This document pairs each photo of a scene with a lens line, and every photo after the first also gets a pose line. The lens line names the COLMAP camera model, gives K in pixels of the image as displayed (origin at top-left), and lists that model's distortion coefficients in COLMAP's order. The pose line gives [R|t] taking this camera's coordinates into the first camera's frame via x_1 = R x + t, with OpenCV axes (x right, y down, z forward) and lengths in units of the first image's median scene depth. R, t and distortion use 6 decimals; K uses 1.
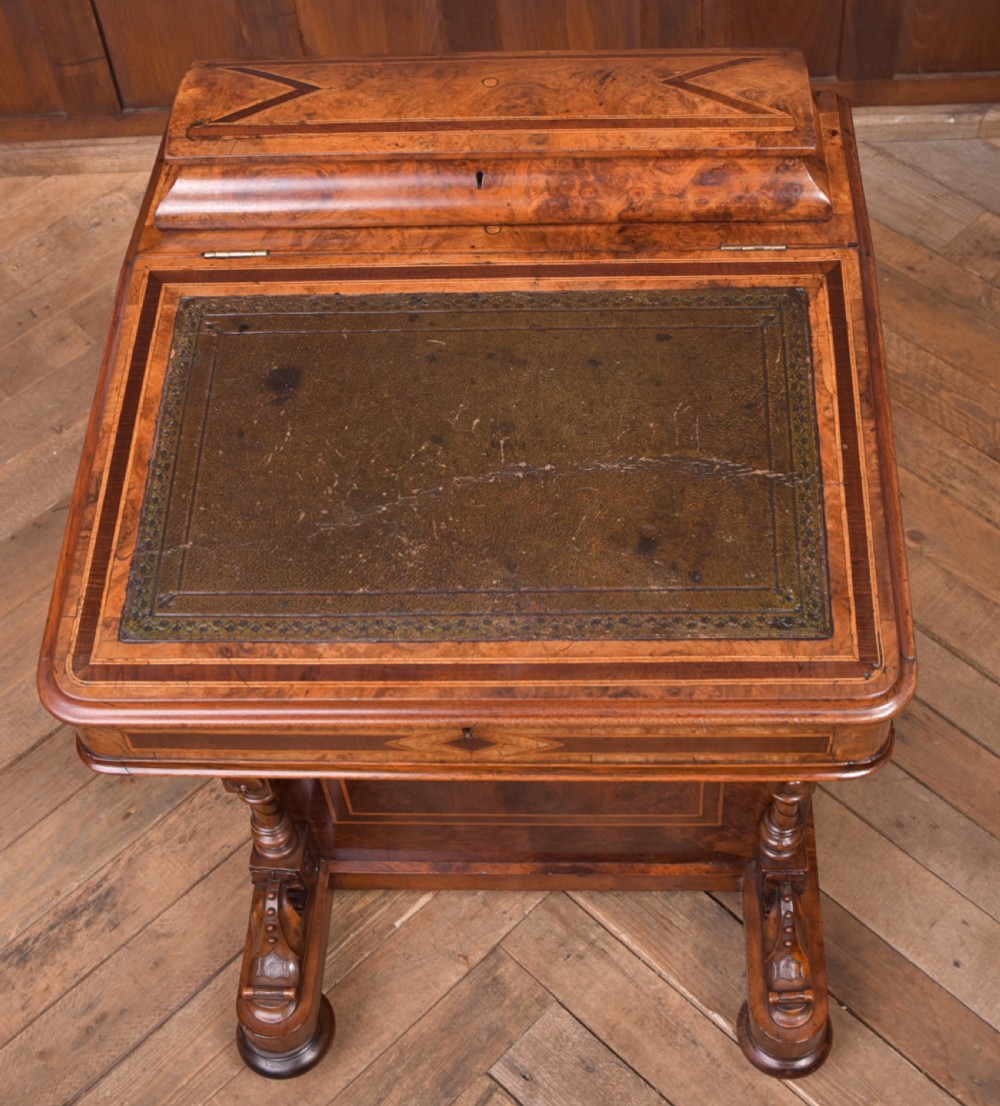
lens RADIAL K [[1618.4, 0, 579.5], [0, 1618.4, 405.1], [0, 0, 1]] dist [-0.126281, 0.119518]
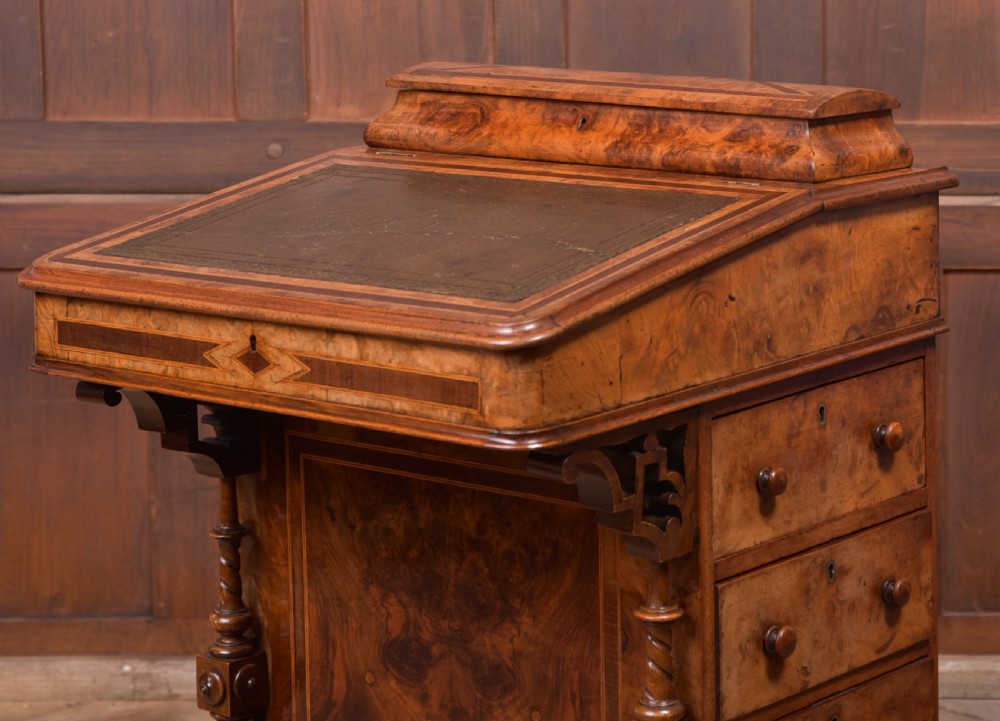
lens RADIAL K [[2878.5, 0, 831.7], [0, 2878.5, 155.6], [0, 0, 1]] dist [0.091699, 0.452056]
pose [[0.821103, 0.090188, -0.563610, 1.283223], [-0.430133, 0.746860, -0.507134, 0.870009], [0.375201, 0.658837, 0.652042, -0.284420]]
